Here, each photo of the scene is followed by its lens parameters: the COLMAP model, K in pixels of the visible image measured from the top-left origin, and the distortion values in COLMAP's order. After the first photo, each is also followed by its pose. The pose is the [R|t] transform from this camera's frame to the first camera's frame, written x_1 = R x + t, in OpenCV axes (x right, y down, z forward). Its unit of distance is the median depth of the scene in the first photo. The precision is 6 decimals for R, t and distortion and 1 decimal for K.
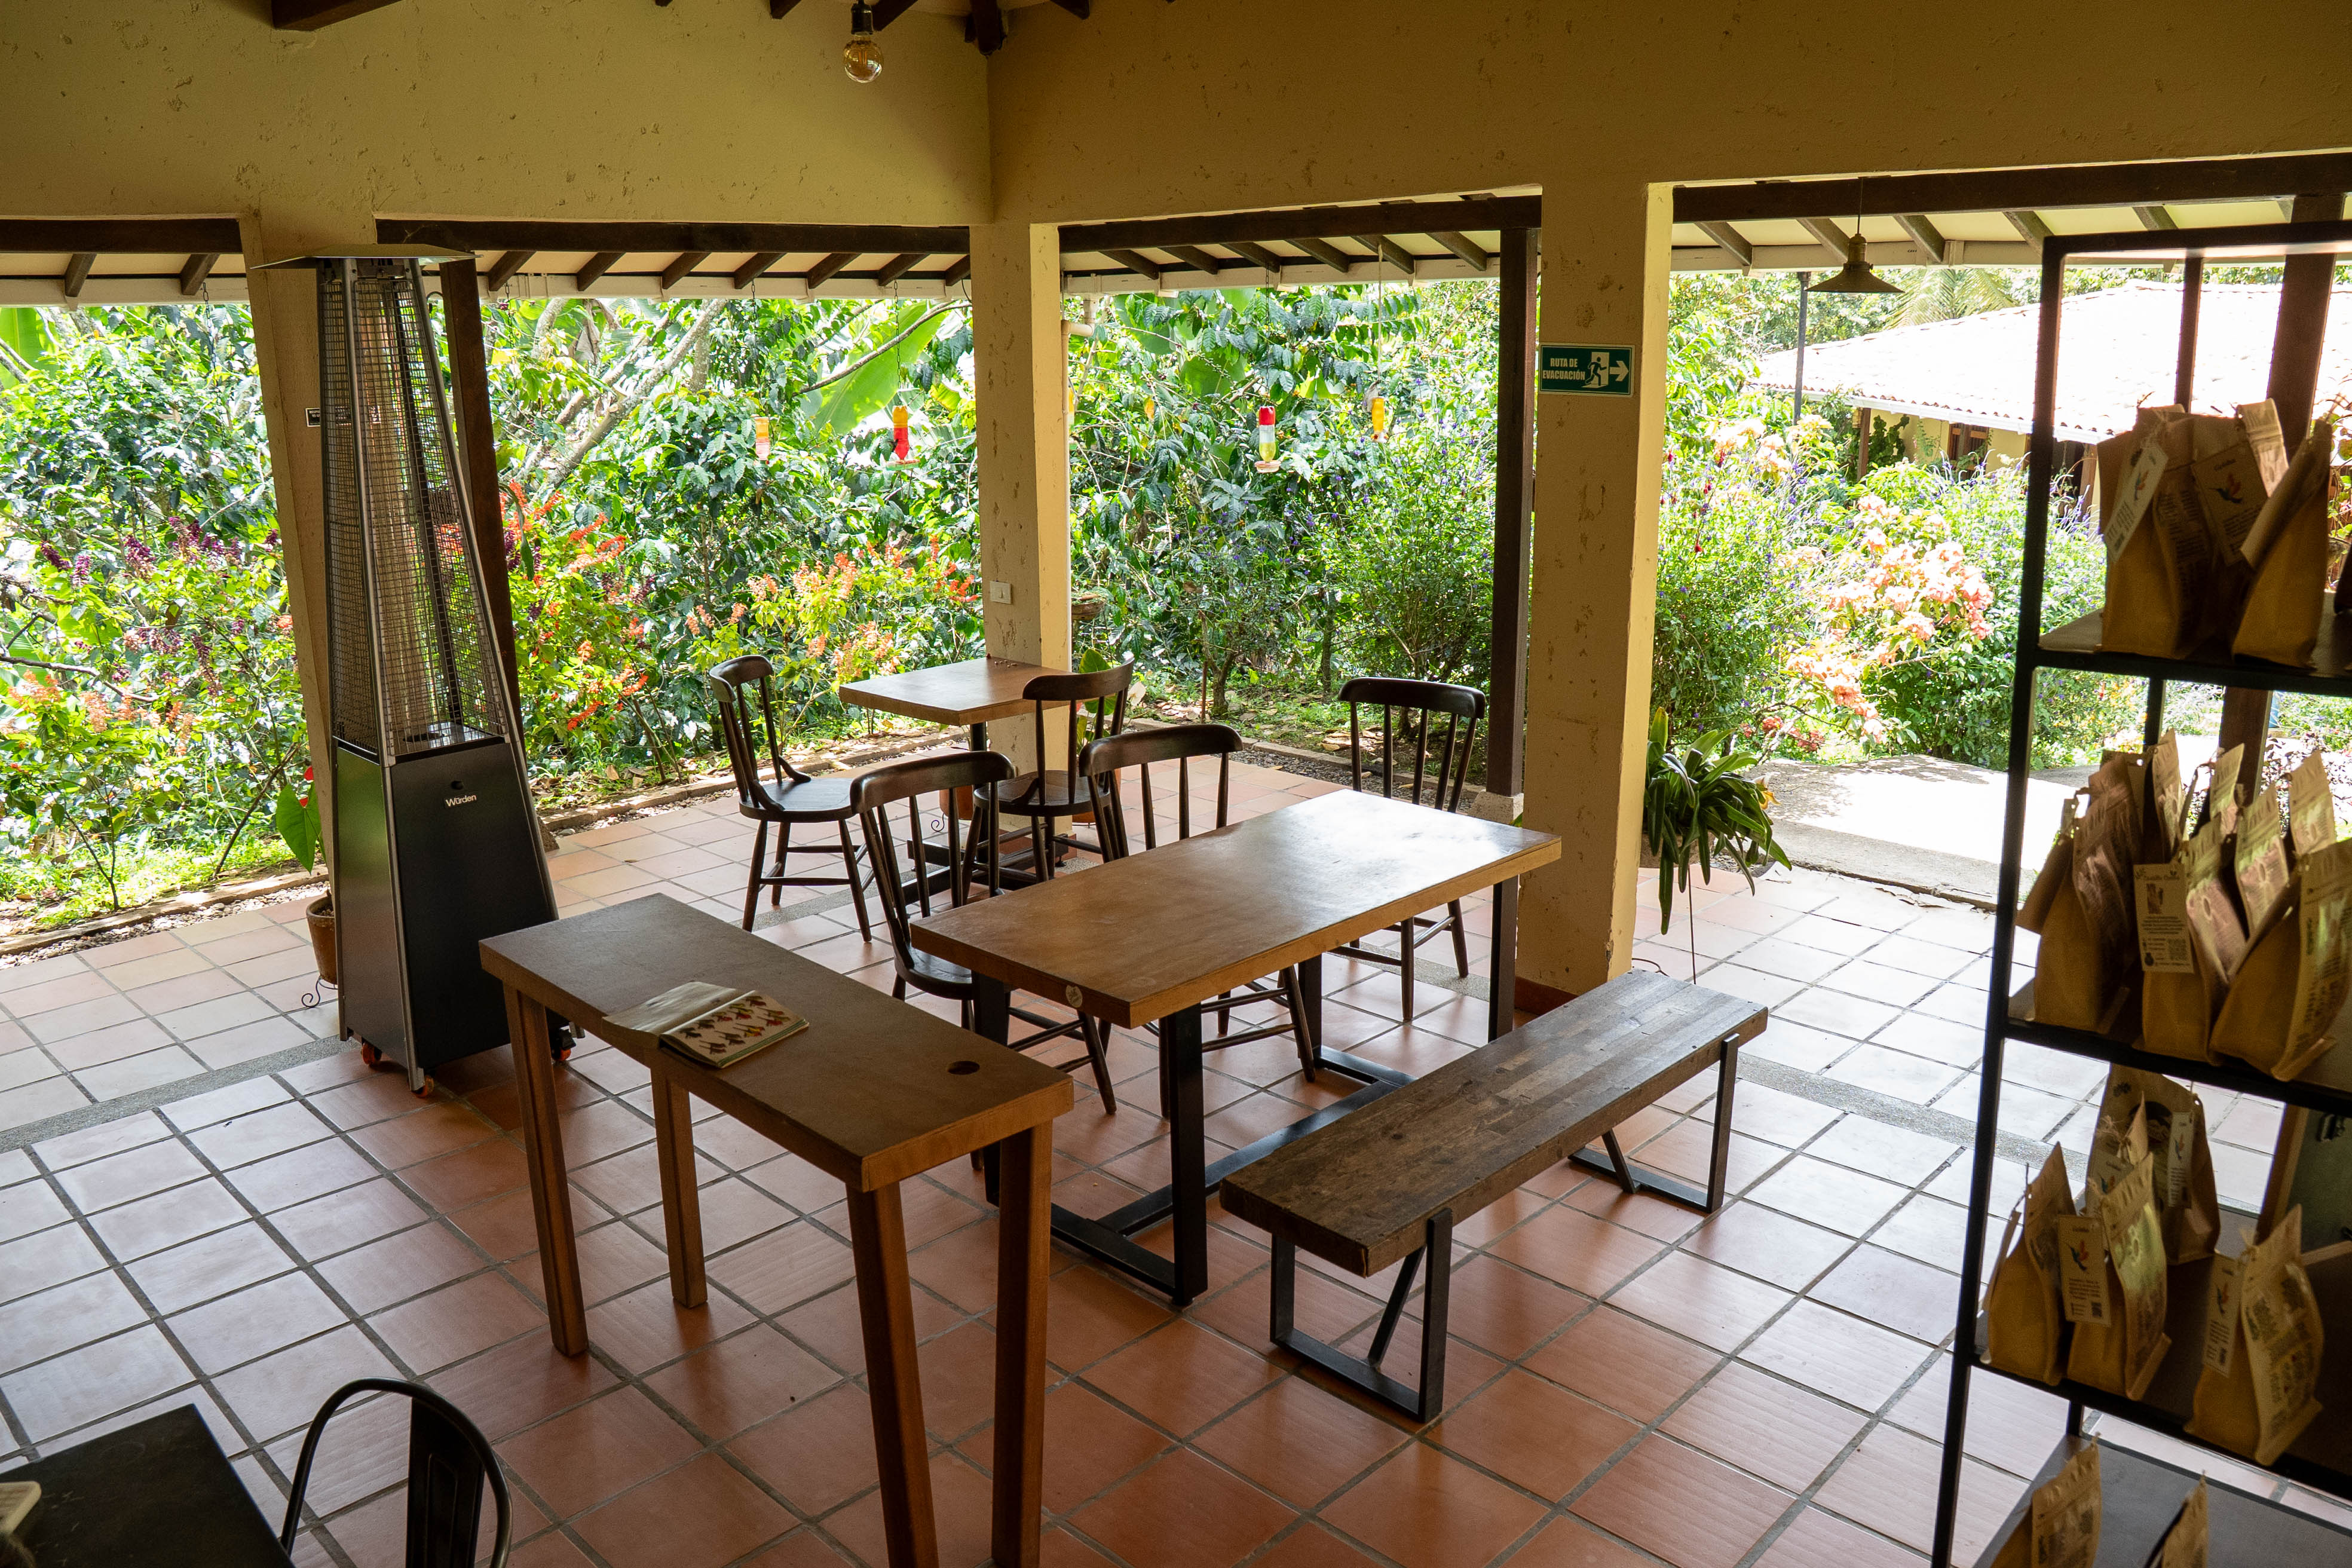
lens RADIAL K [[1752.8, 0, 1176.0], [0, 1752.8, 784.0], [0, 0, 1]] dist [-0.149137, 0.107609]
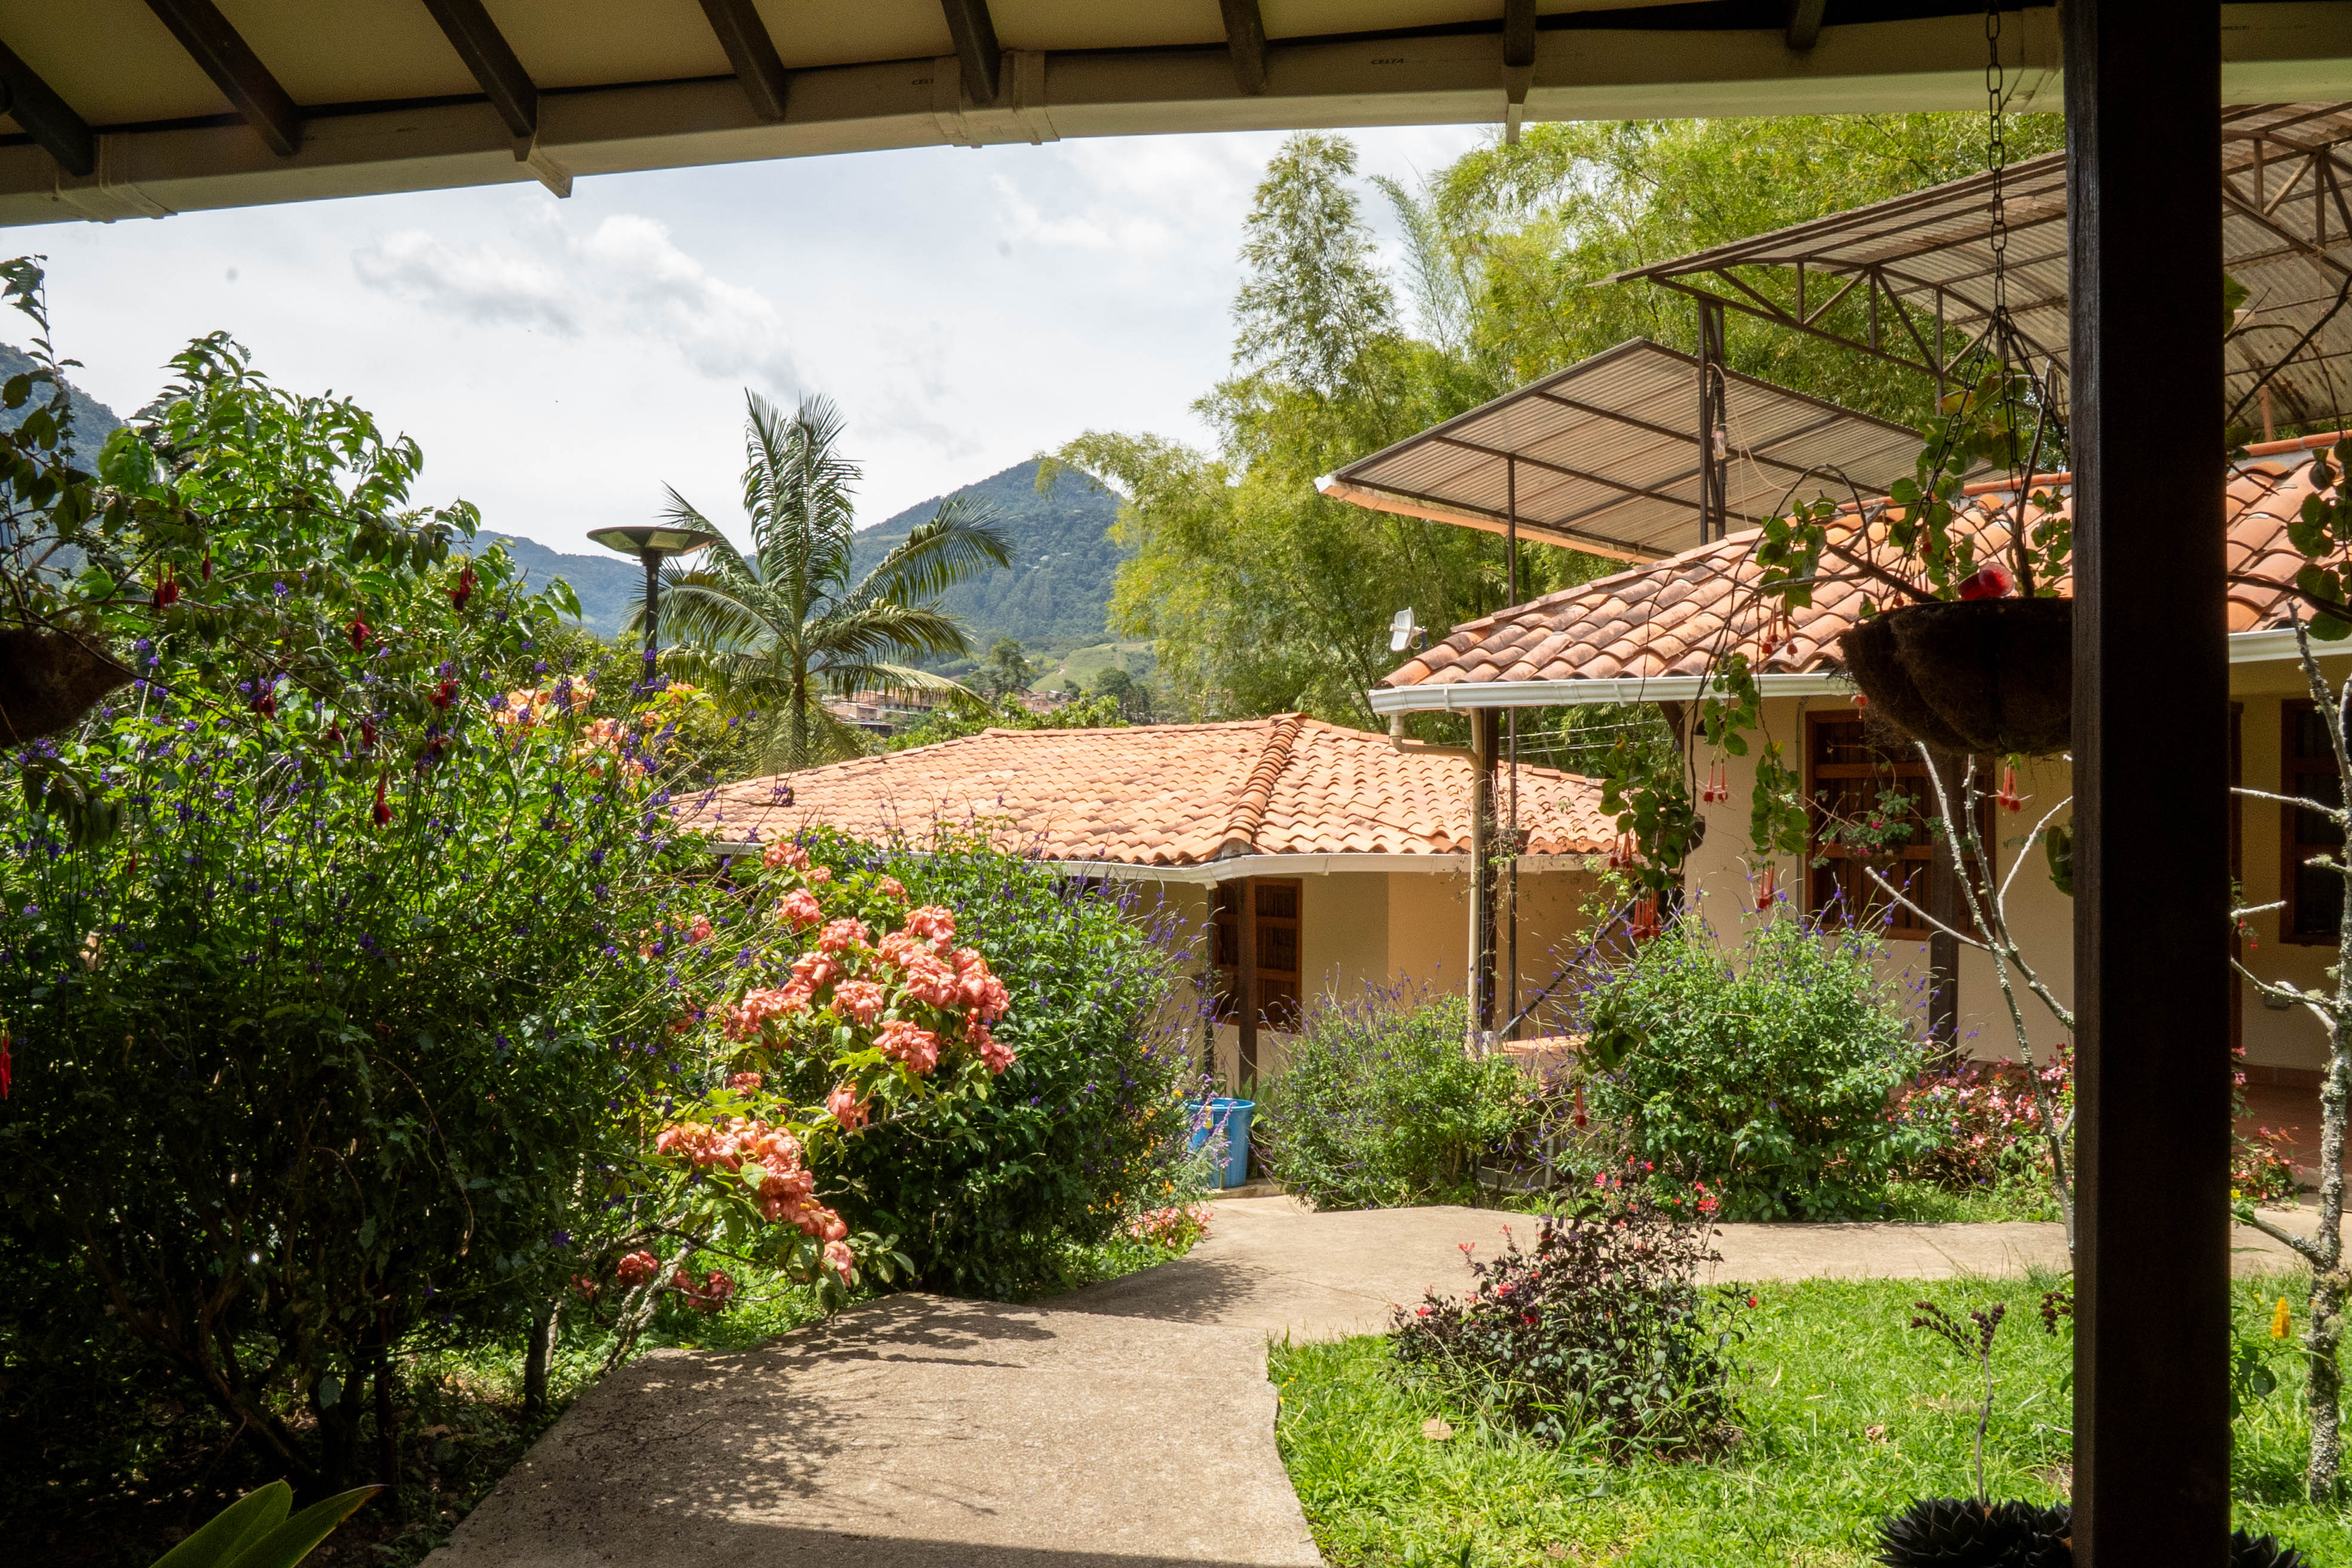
lens RADIAL K [[1752.8, 0, 1176.0], [0, 1752.8, 784.0], [0, 0, 1]] dist [-0.149137, 0.107609]
pose [[0.802439, 0.038057, 0.595519, 0.177528], [0.137997, 0.959078, -0.247236, -0.026854], [-0.580558, 0.280572, 0.764350, 0.511242]]
